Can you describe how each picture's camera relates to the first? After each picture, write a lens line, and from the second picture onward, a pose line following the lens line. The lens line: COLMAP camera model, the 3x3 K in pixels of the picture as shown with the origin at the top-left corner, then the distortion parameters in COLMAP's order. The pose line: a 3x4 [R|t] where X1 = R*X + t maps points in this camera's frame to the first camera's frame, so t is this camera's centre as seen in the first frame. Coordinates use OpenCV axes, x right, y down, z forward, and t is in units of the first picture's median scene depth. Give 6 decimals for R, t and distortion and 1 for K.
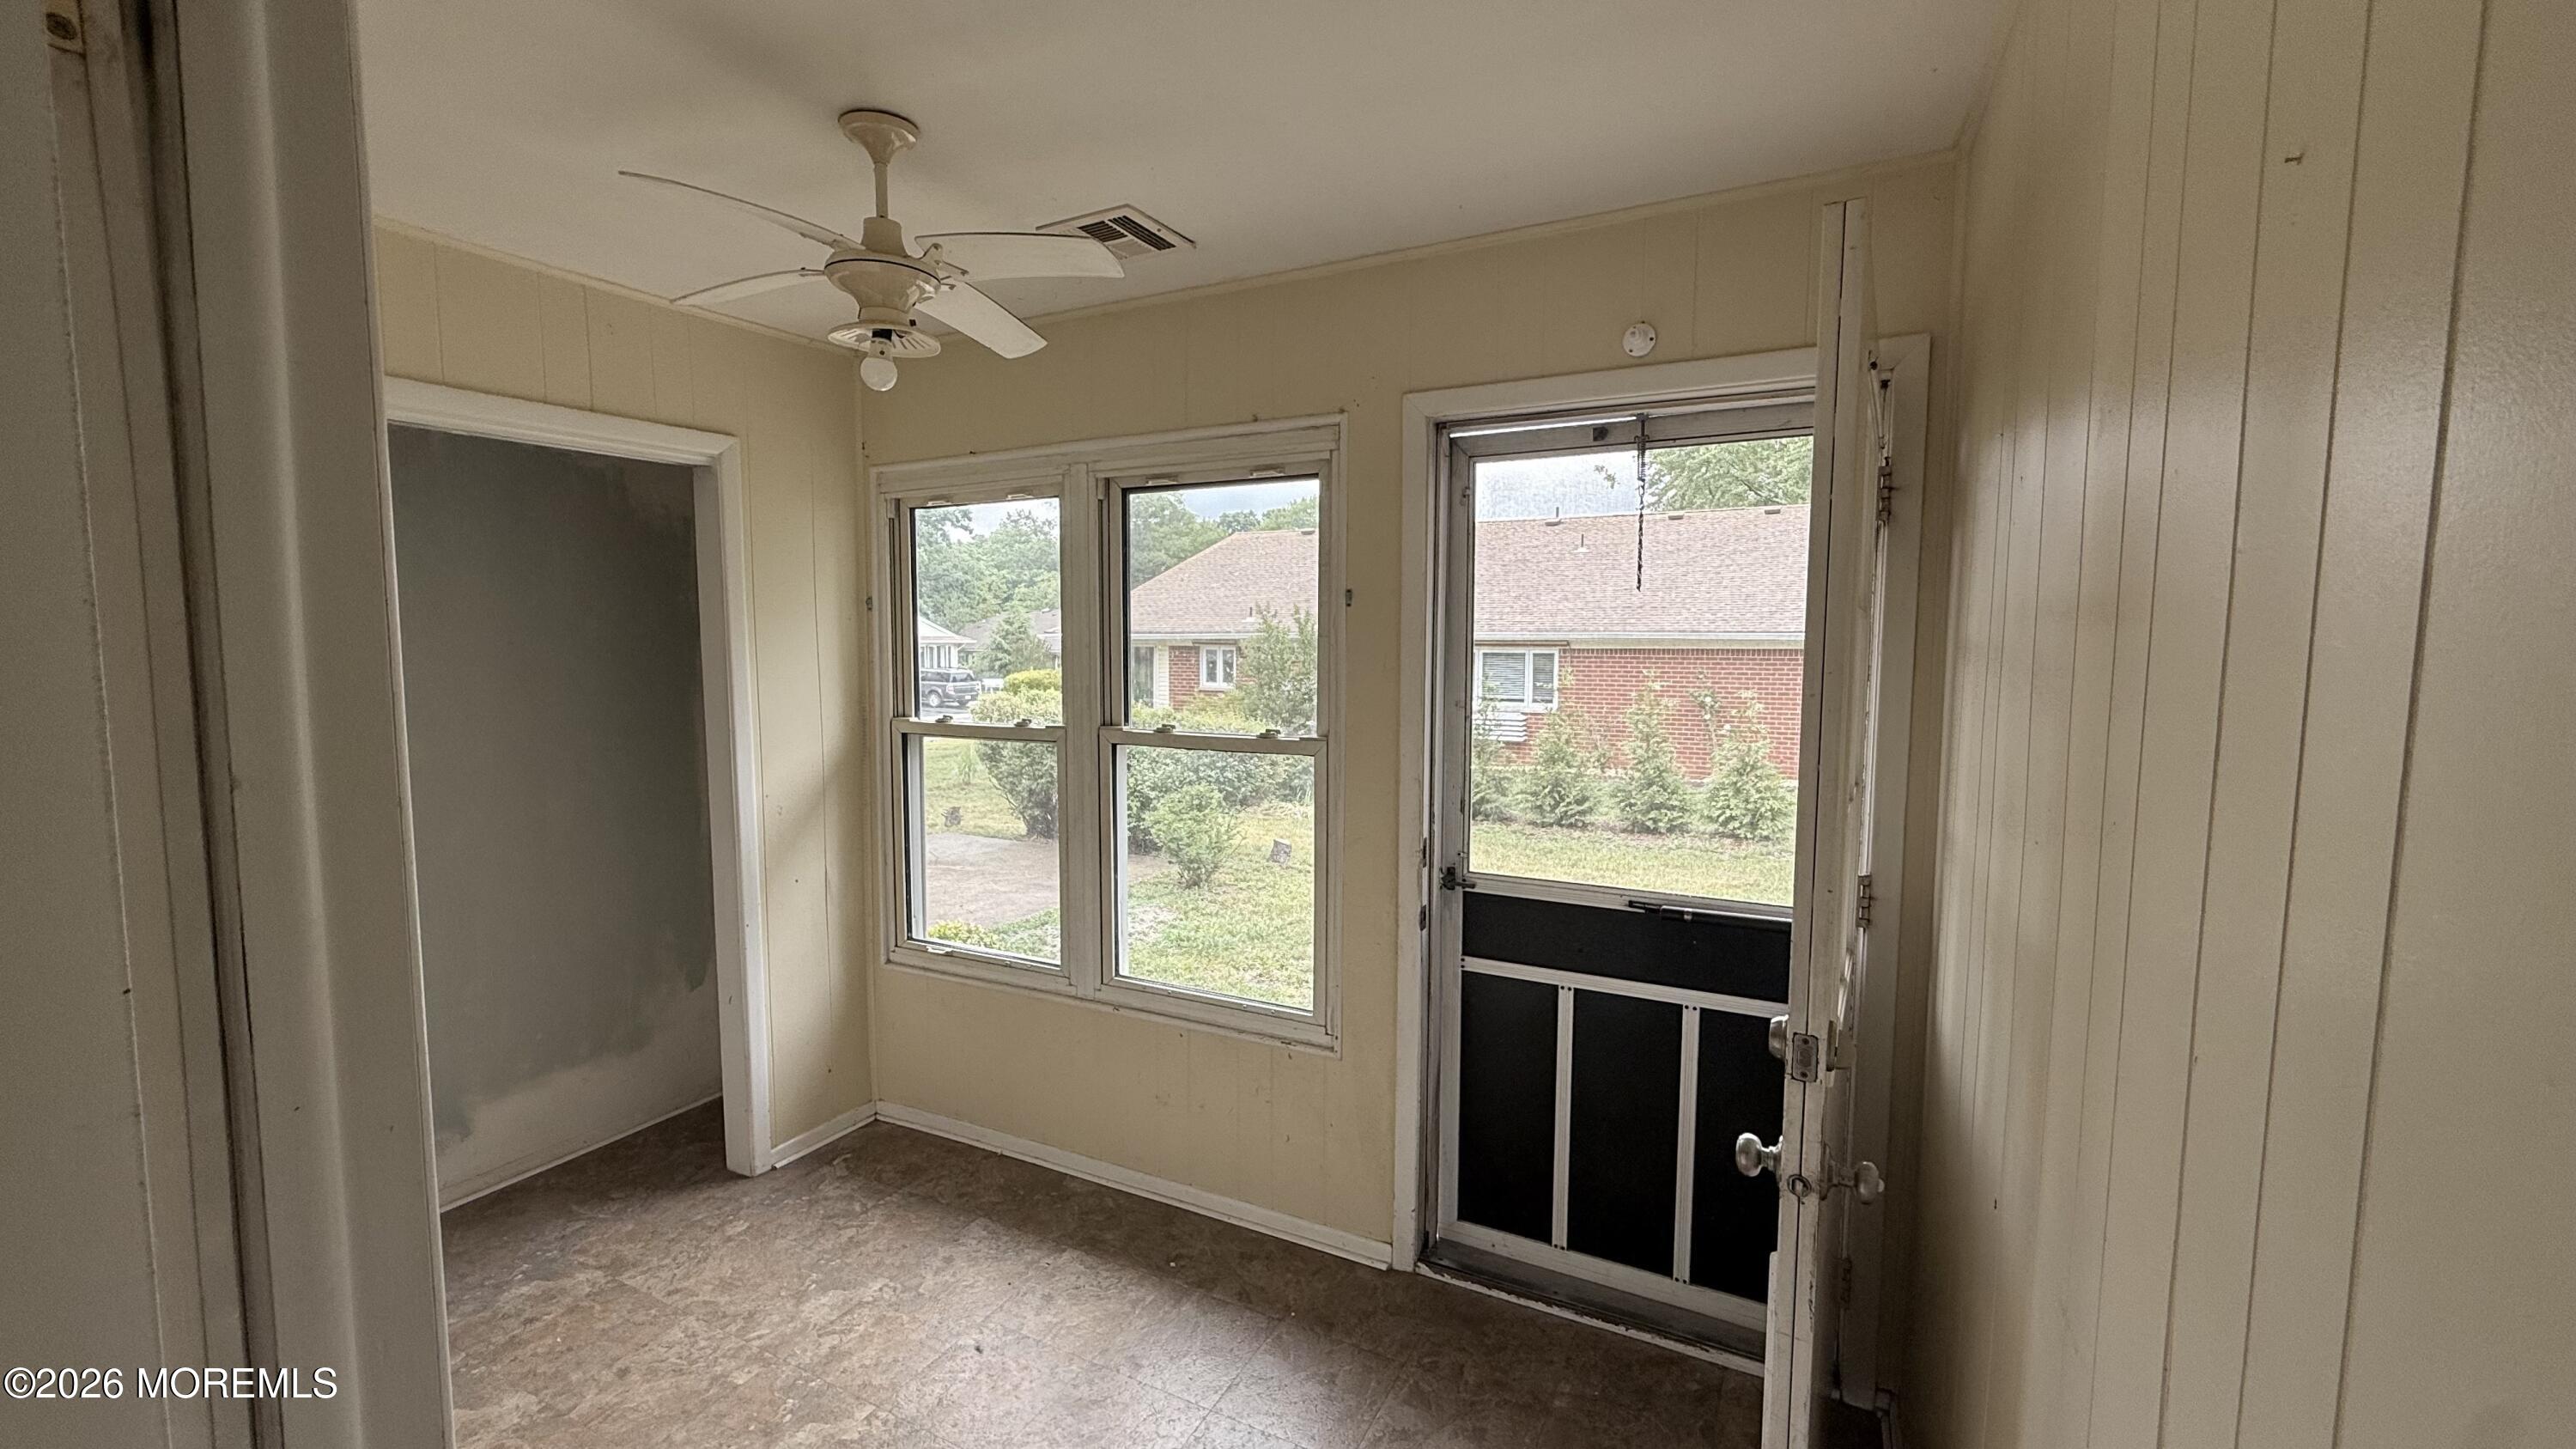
lens RADIAL K [[1026.9, 0, 1285.7], [0, 1026.9, 728.0], [0, 0, 1]] dist [0.002284, -0.000086]
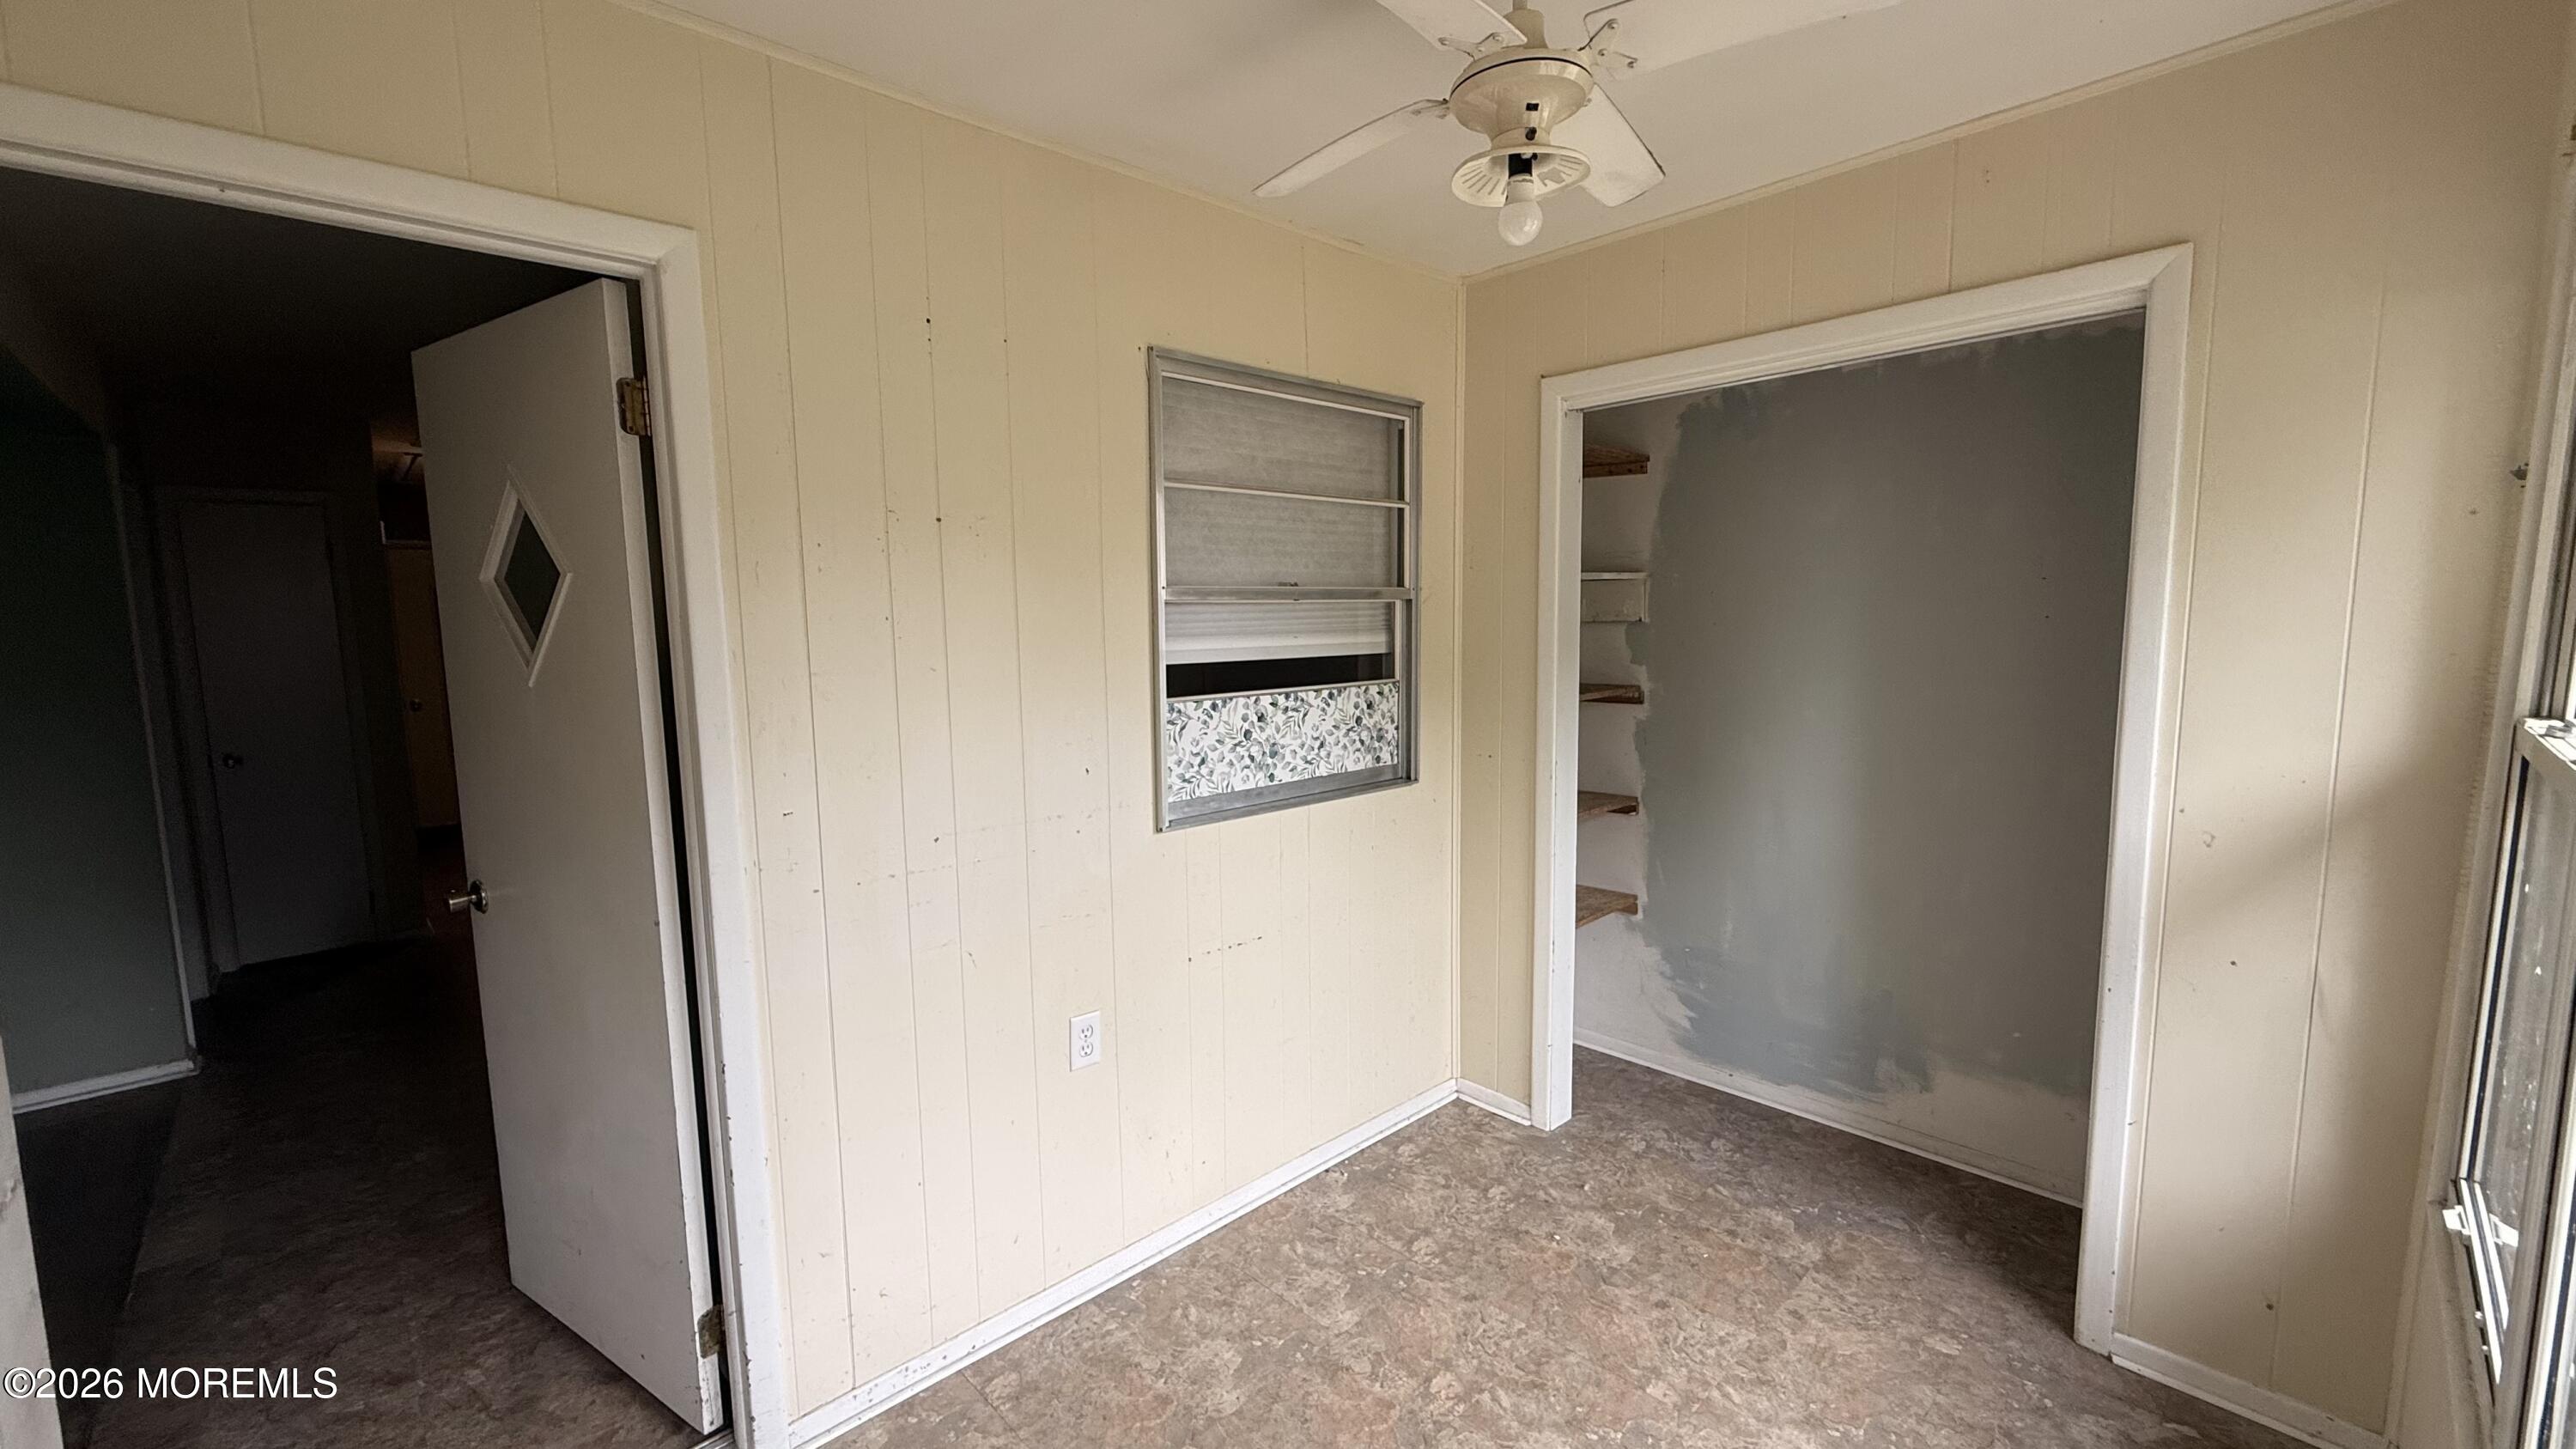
lens RADIAL K [[1026.9, 0, 1285.7], [0, 1026.9, 728.0], [0, 0, 1]] dist [0.002284, -0.000086]
pose [[-0.334768, 0.108118, -0.936078, 0.304062], [-0.061380, 0.988784, 0.136157, -0.040587], [0.940299, 0.103038, -0.324377, 0.771309]]
